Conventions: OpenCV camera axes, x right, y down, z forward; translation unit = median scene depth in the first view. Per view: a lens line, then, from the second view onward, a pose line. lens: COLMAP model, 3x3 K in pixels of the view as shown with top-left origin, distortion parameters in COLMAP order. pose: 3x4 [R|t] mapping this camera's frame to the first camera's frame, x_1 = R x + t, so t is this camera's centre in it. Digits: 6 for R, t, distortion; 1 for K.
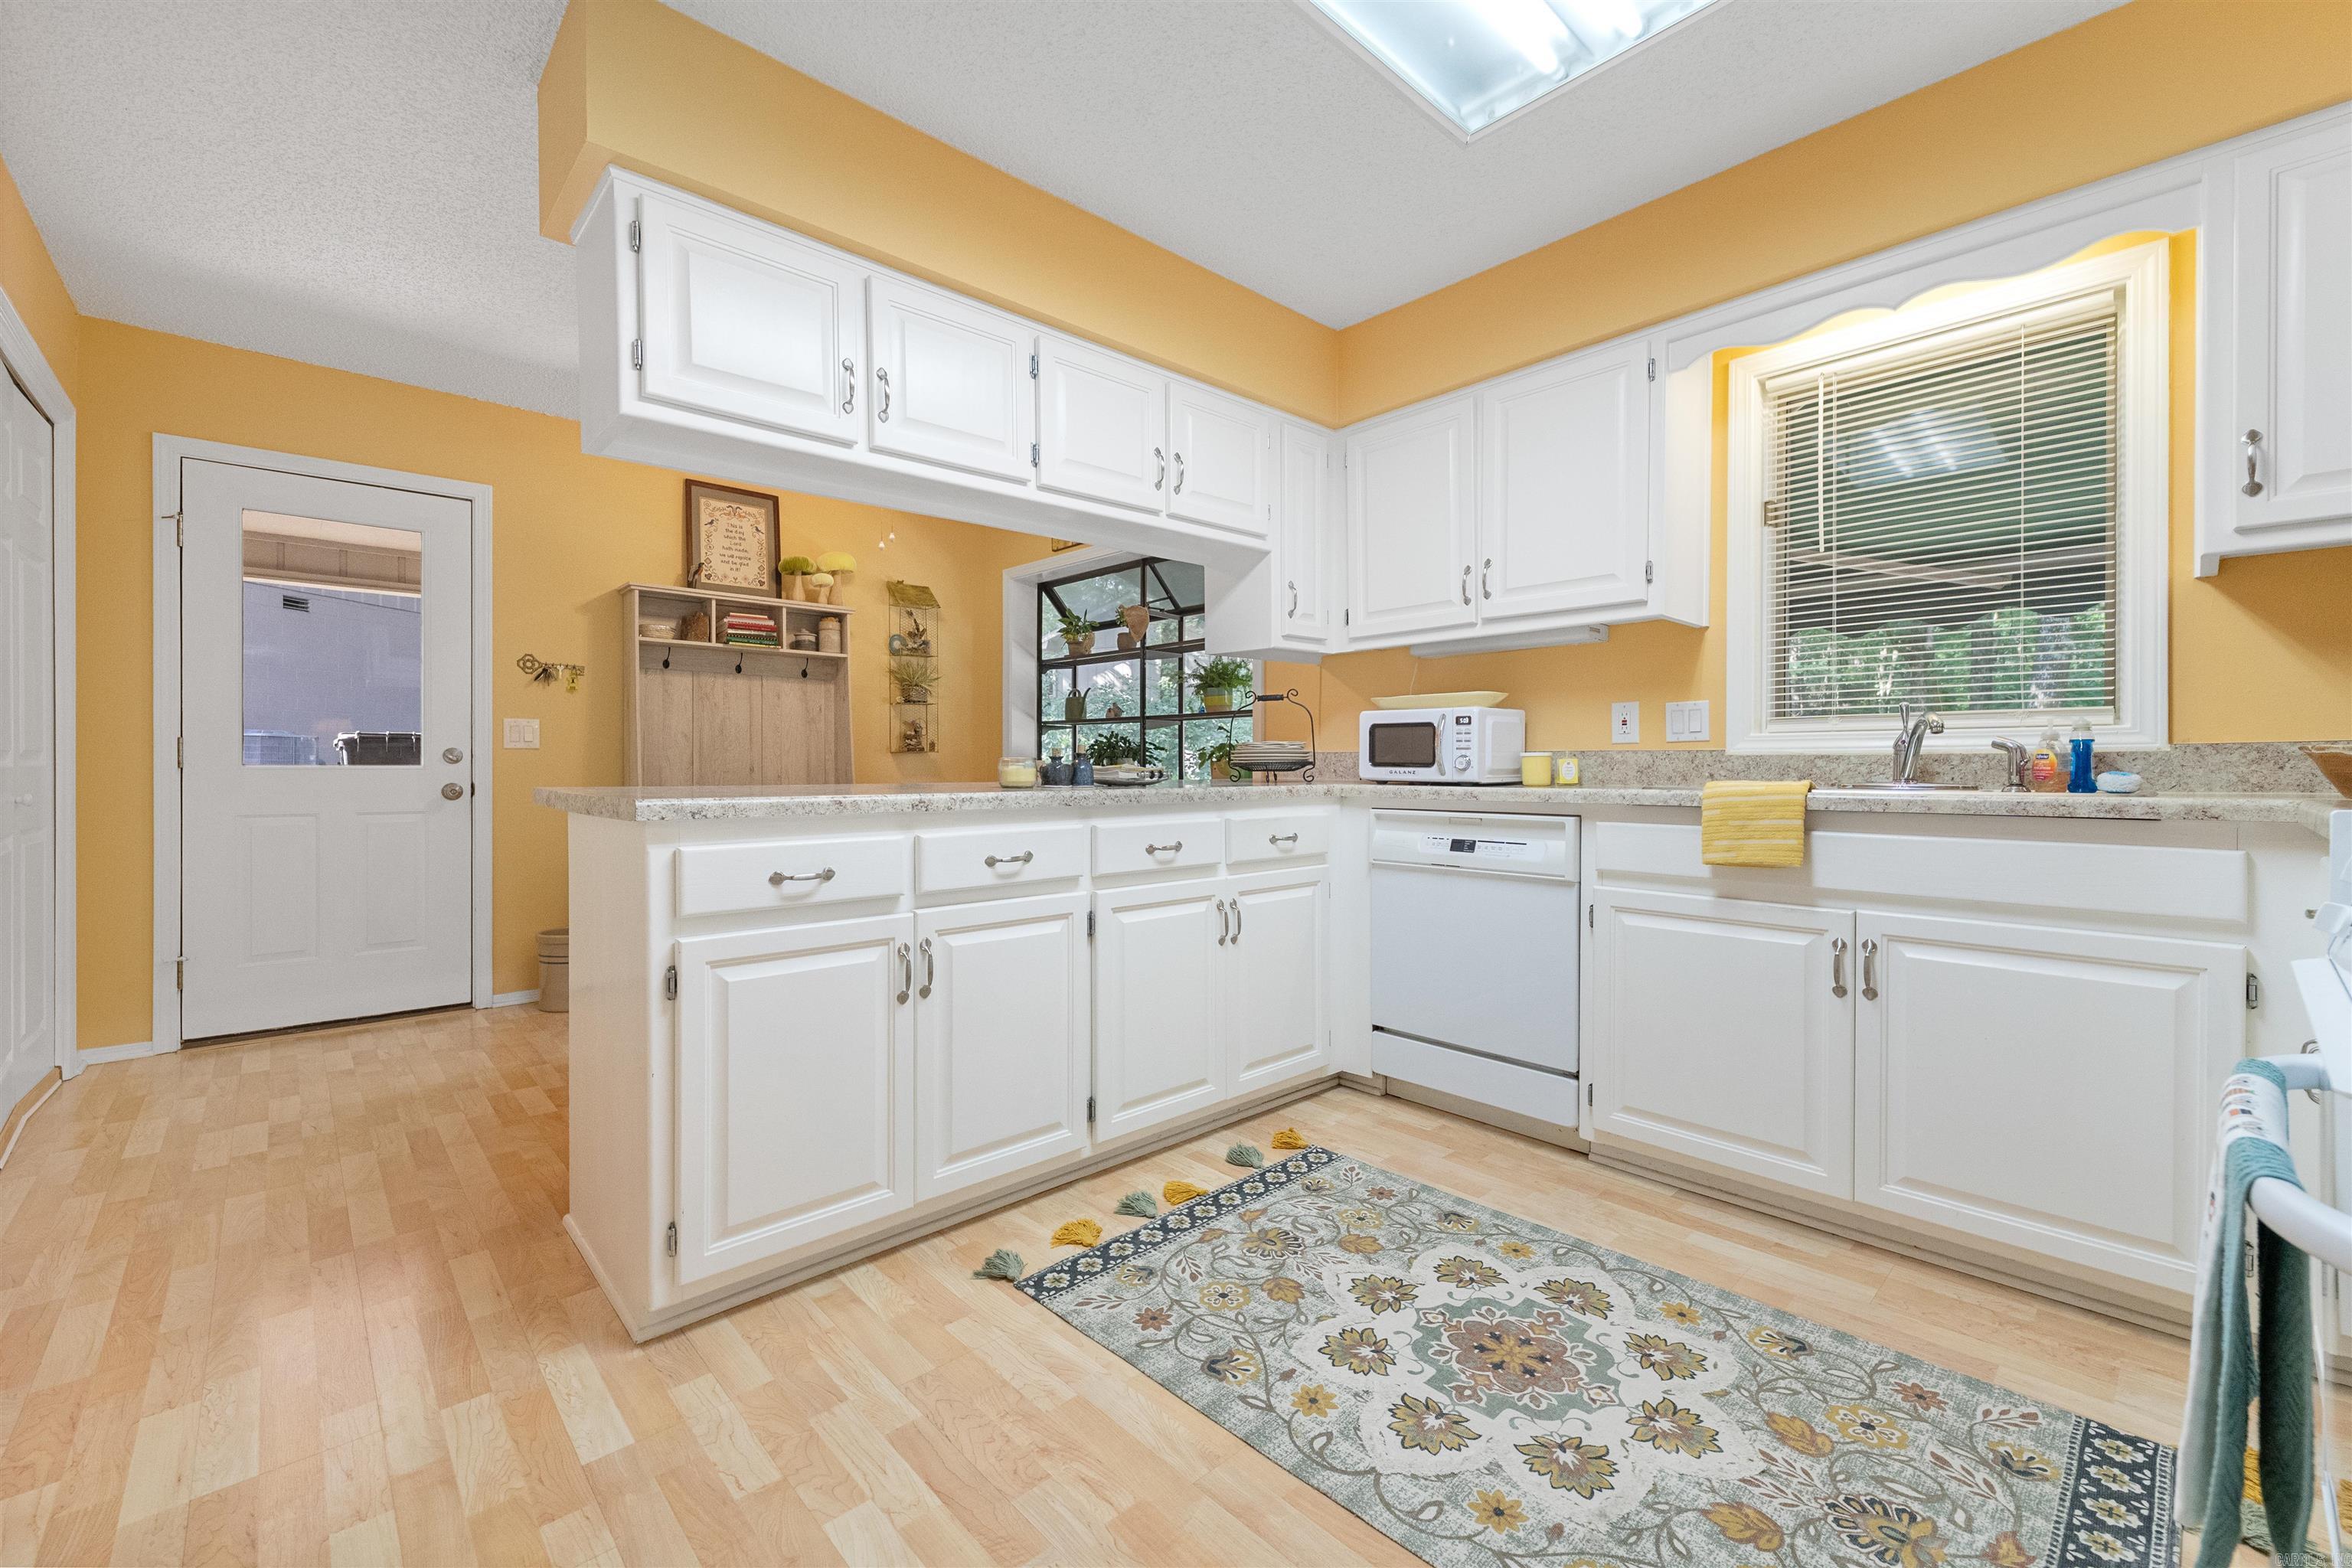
lens RADIAL K [[967.1, 0, 1172.2], [0, 967.1, 768.2], [0, 0, 1]] dist [0.006727, -0.003793]
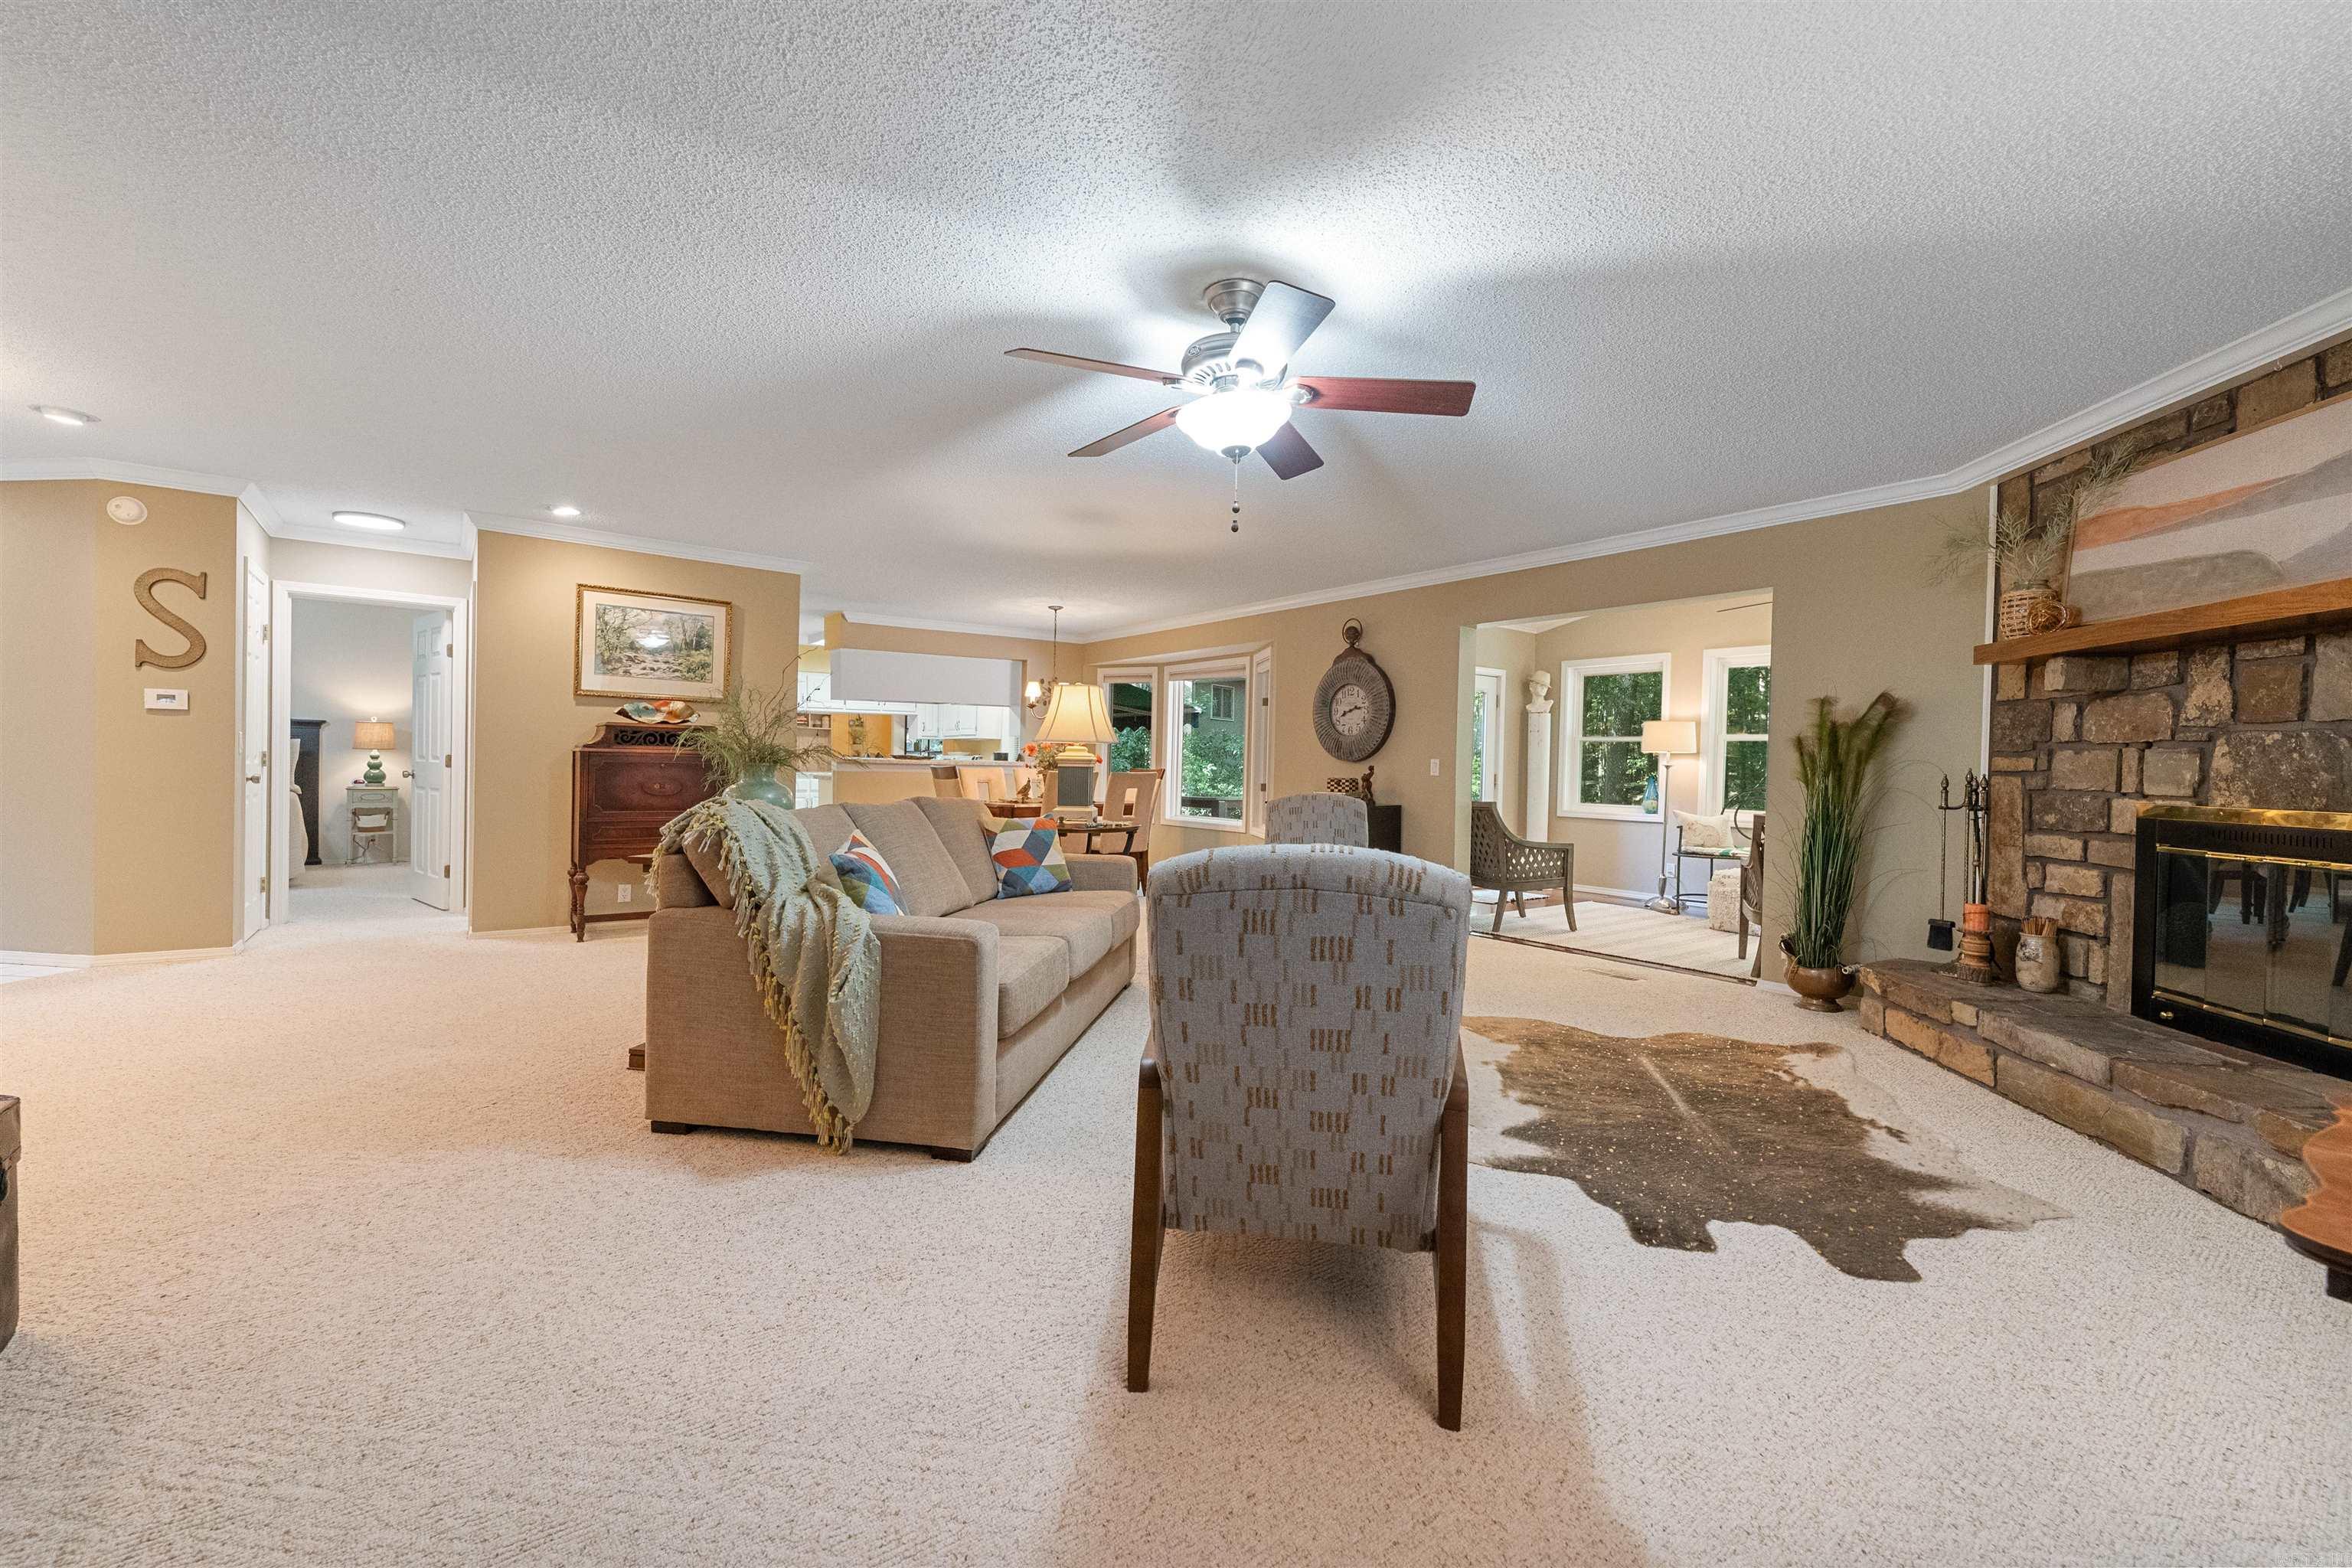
lens RADIAL K [[967.1, 0, 1168.5], [0, 967.1, 786.2], [0, 0, 1]] dist [0.006727, -0.003793]
pose [[0.994814, 0.020605, -0.099603, 1.601165], [-0.018528, 0.999592, 0.021731, -0.037273], [0.100010, -0.019773, 0.994790, -2.987010]]
